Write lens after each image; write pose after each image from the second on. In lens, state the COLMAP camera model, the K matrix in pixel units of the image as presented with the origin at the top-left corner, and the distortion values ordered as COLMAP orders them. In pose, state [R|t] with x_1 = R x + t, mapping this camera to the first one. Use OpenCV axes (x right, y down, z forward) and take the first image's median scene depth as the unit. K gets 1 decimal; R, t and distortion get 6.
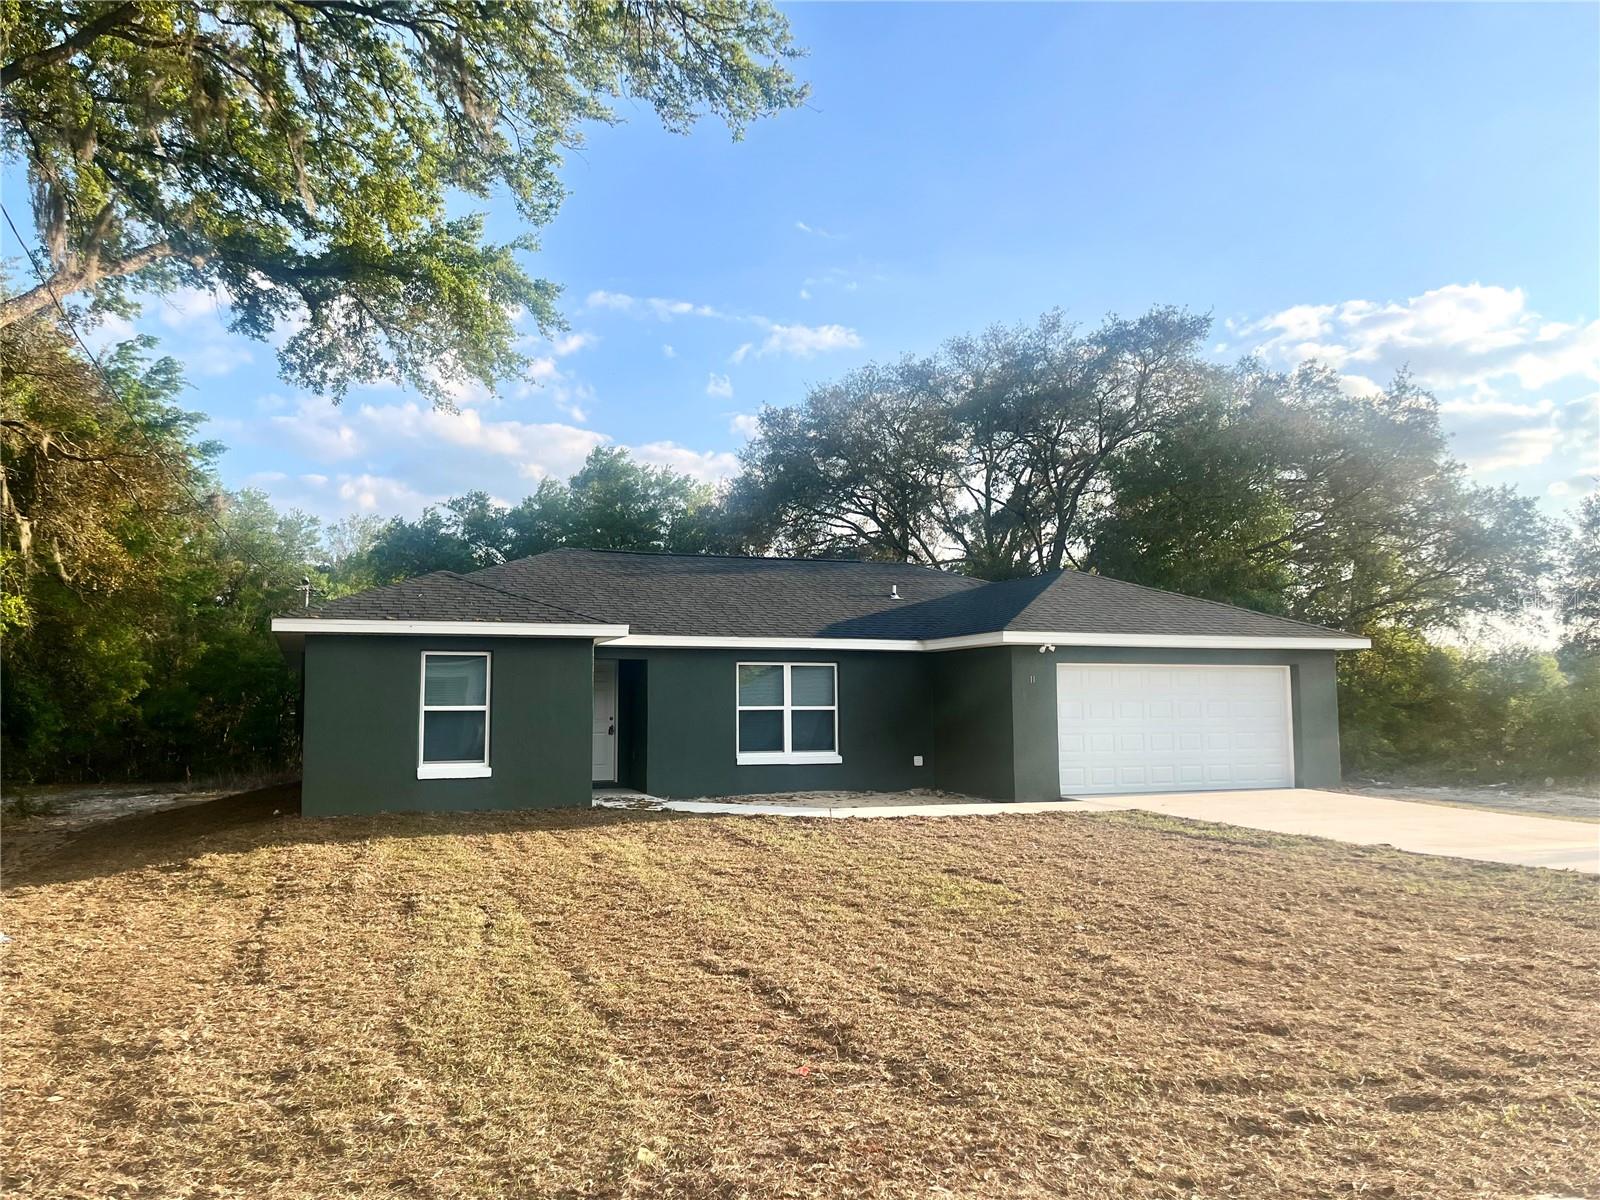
lens RADIAL K [[1226.6, 0, 807.9], [0, 1226.6, 617.7], [0, 0, 1]] dist [0.066507, -0.083267]
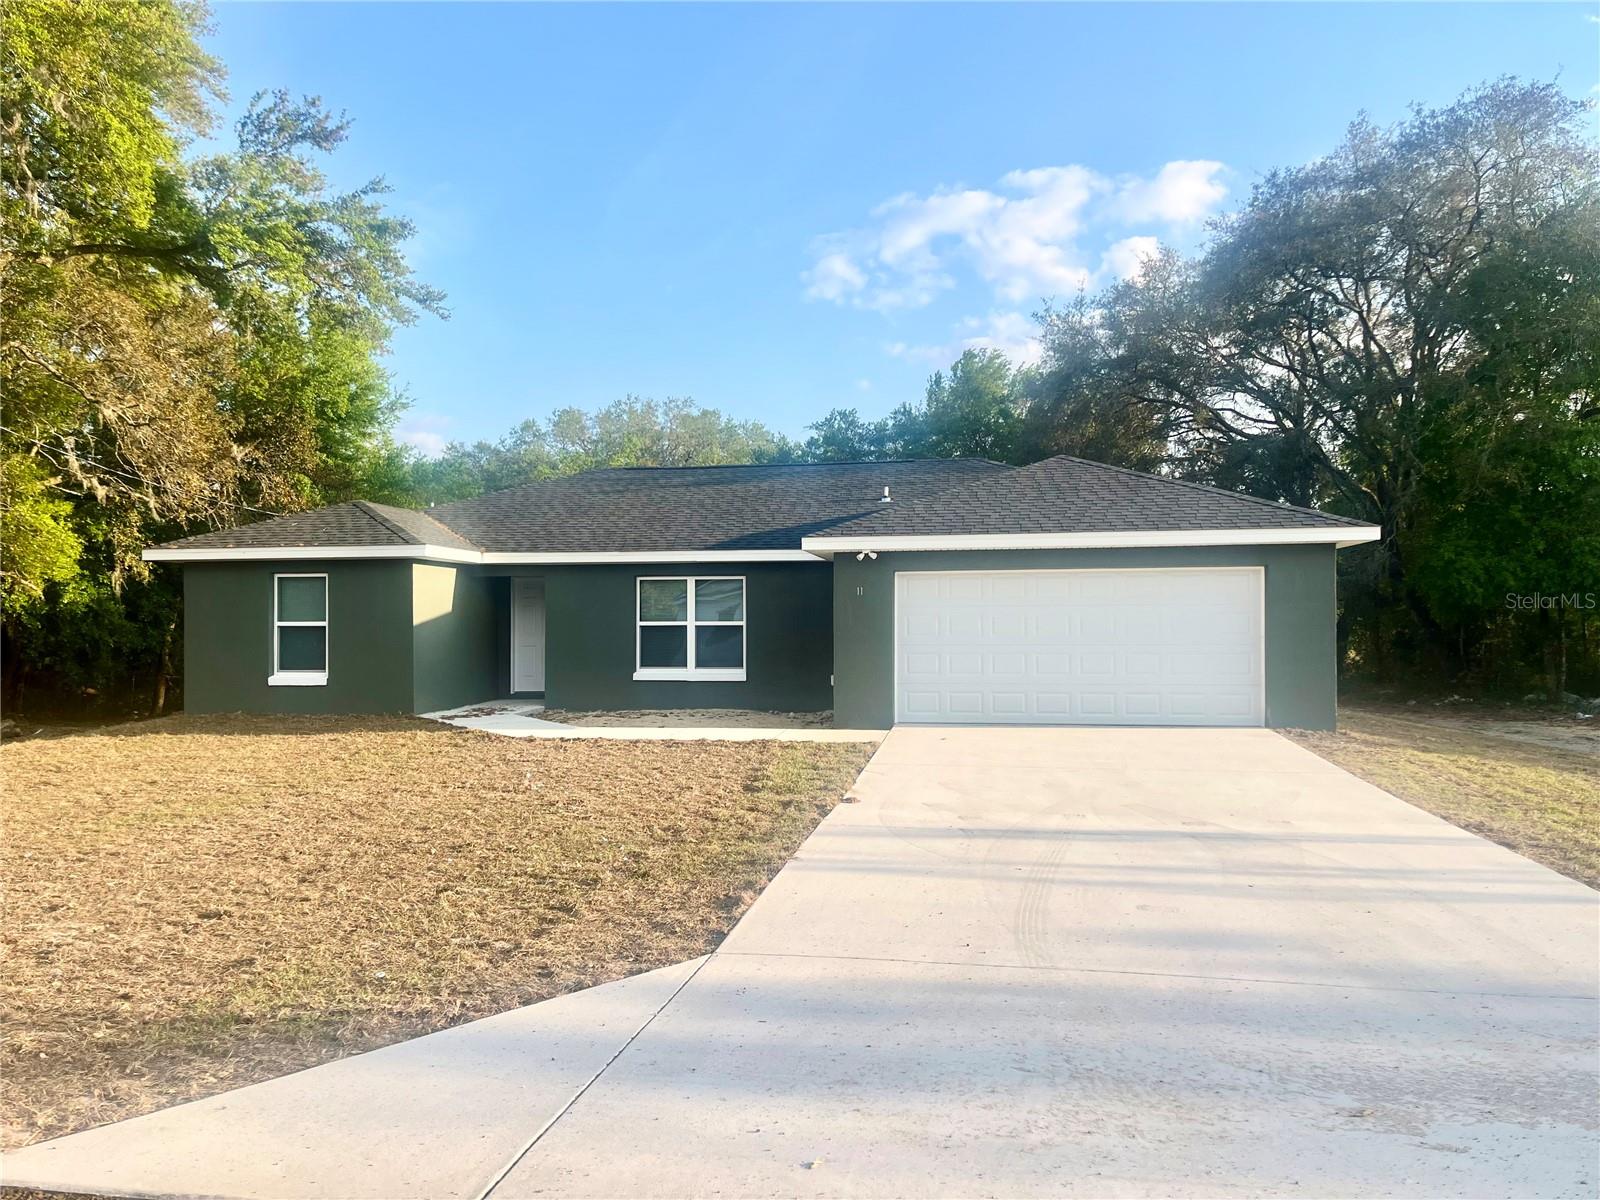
lens RADIAL K [[1226.6, 0, 807.9], [0, 1226.6, 617.7], [0, 0, 1]] dist [0.066507, -0.083267]
pose [[0.839808, -0.000400, -0.542883, 0.603059], [0.041736, 0.997088, 0.063829, 0.011243], [0.541276, -0.076261, 0.837379, 0.241406]]
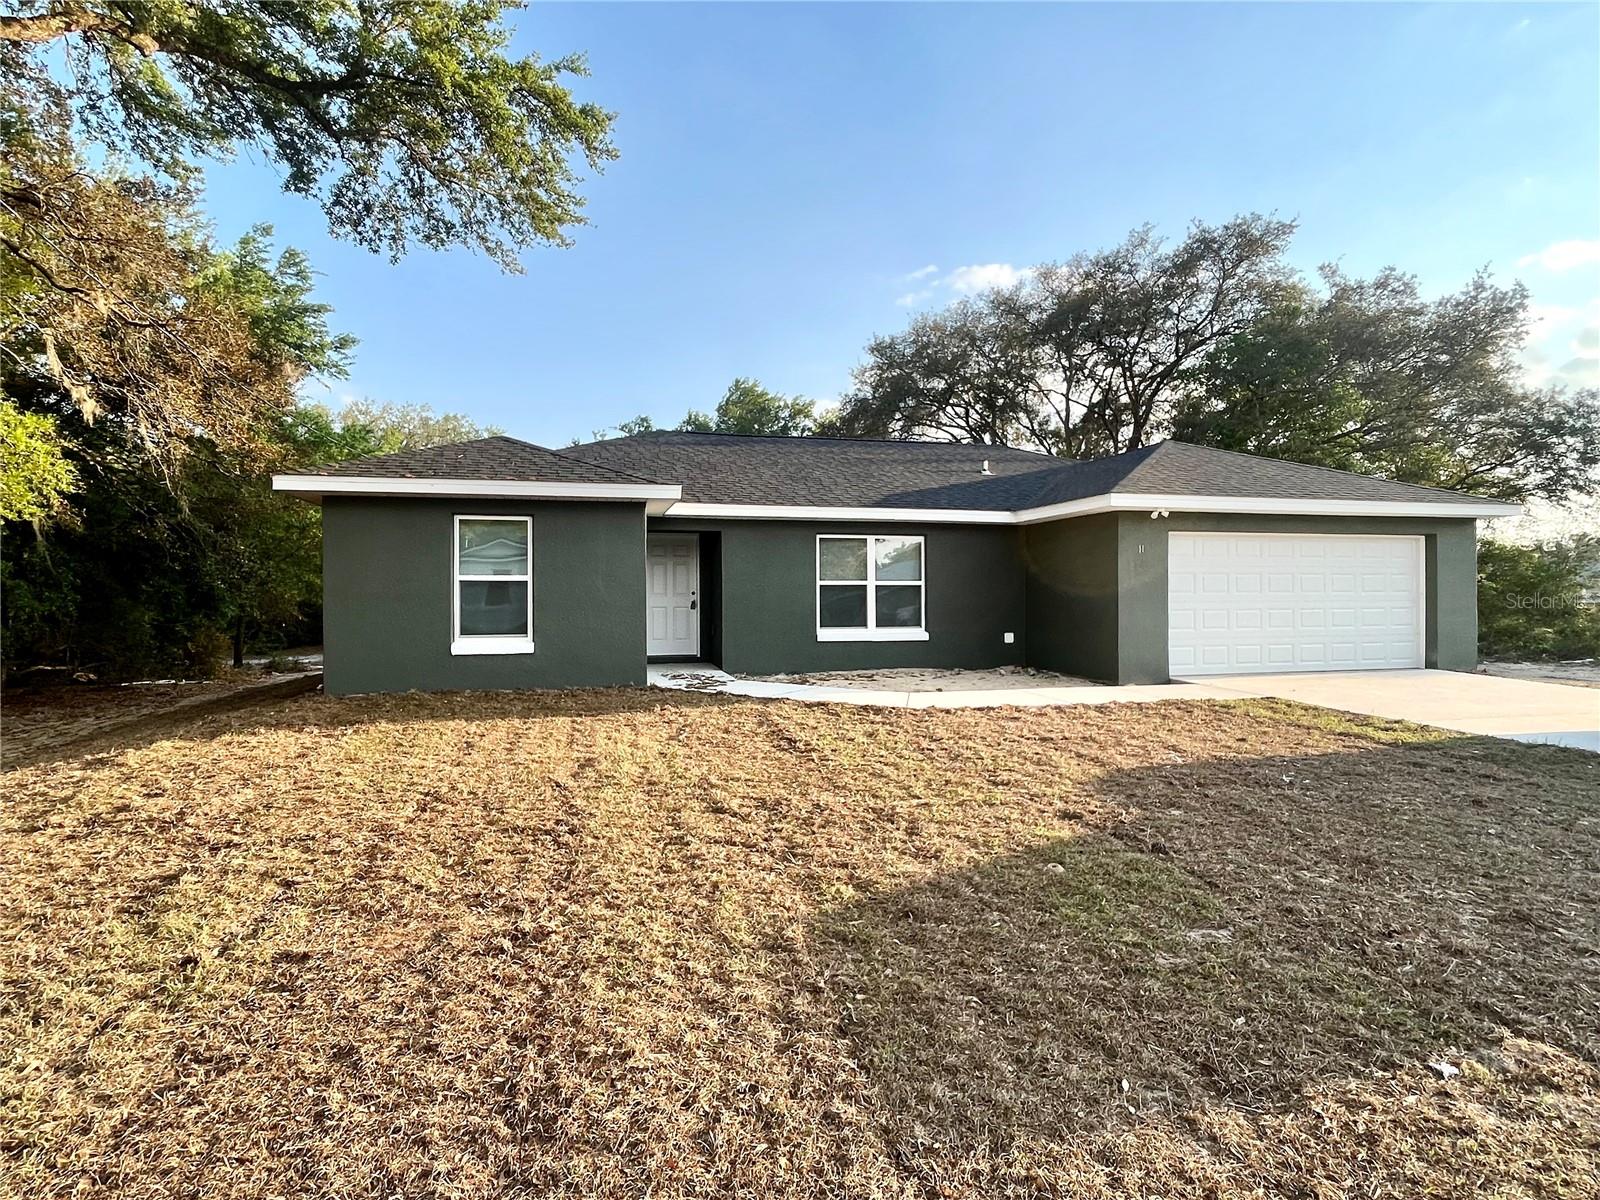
lens RADIAL K [[881.6, 0, 800.0], [0, 881.6, 600.0], [0, 0, 1]] dist [-0.021683, 0.087185]
pose [[0.990805, 0.002445, -0.135275, 0.022051], [0.008257, 0.996880, 0.078502, 0.033257], [0.135045, -0.078897, 0.987693, 0.317450]]
